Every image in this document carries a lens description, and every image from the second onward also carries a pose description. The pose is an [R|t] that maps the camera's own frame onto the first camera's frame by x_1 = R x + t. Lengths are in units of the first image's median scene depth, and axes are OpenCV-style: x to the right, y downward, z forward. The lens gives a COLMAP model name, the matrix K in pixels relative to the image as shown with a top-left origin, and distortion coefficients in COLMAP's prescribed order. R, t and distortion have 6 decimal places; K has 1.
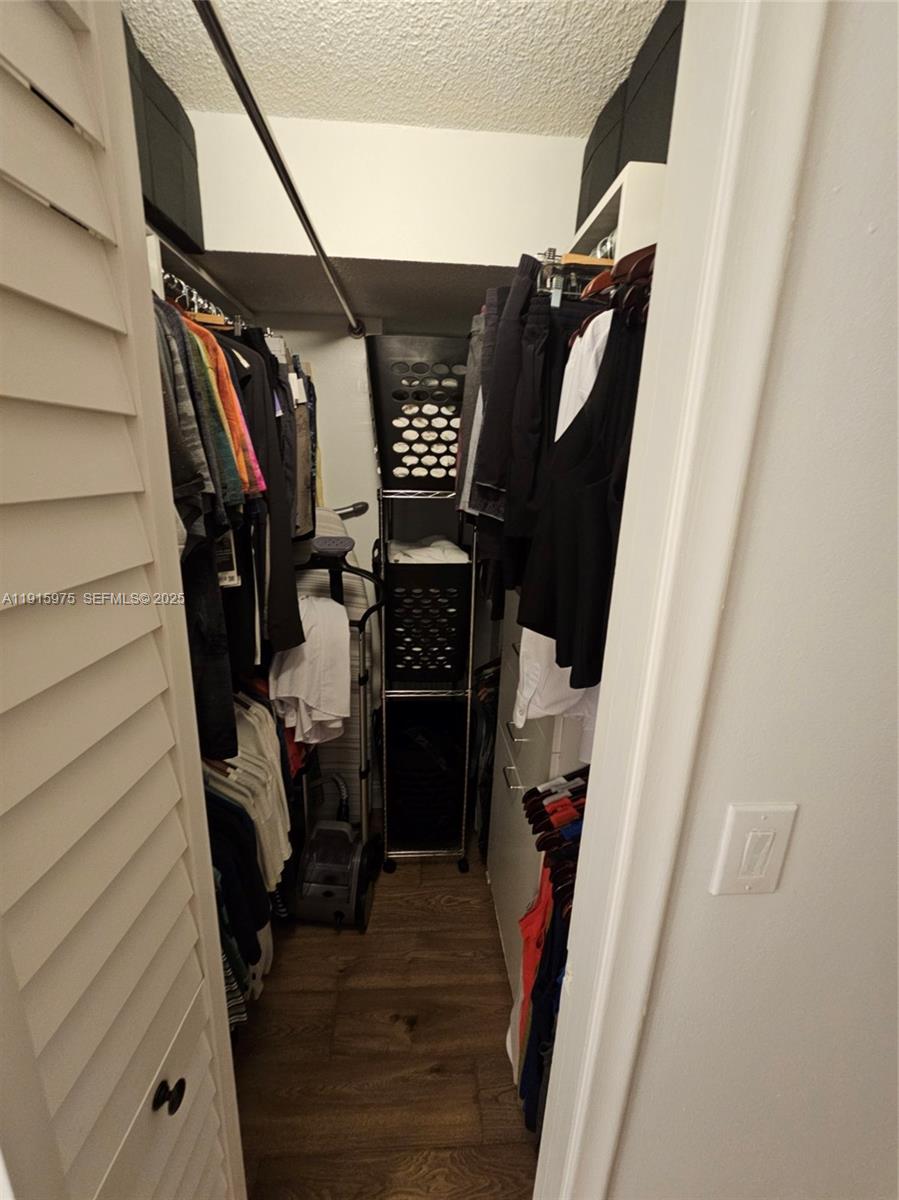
lens RADIAL K [[492.5, 0, 444.9], [0, 492.5, 594.5], [0, 0, 1]] dist [0.002438, 0.000571]
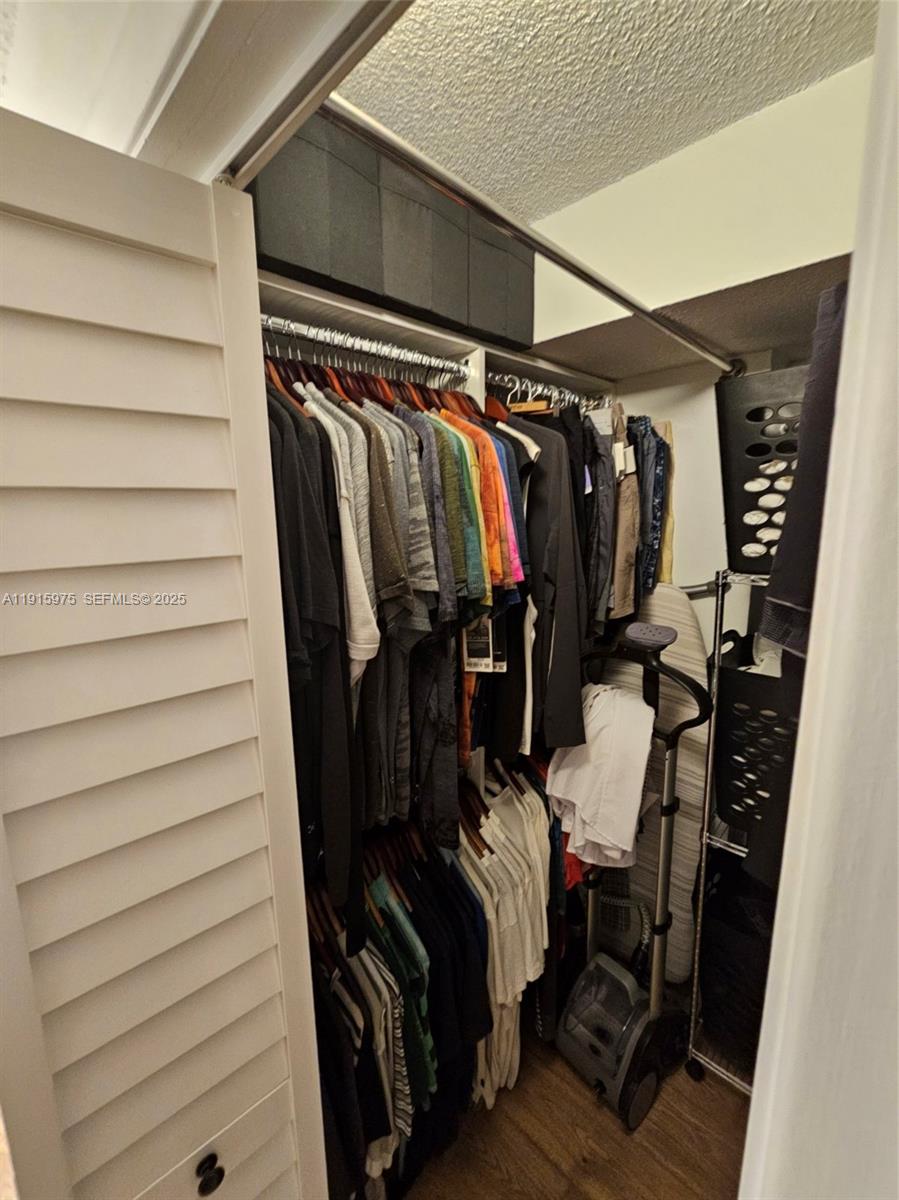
lens RADIAL K [[497.0, 0, 445.3], [0, 497.0, 592.1], [0, 0, 1]] dist [-0.001799, 0.000137]
pose [[0.661617, 0.087902, -0.744672, 0.178291], [-0.156838, 0.987361, -0.022796, -0.106830], [0.733256, 0.131875, 0.667041, 0.193736]]
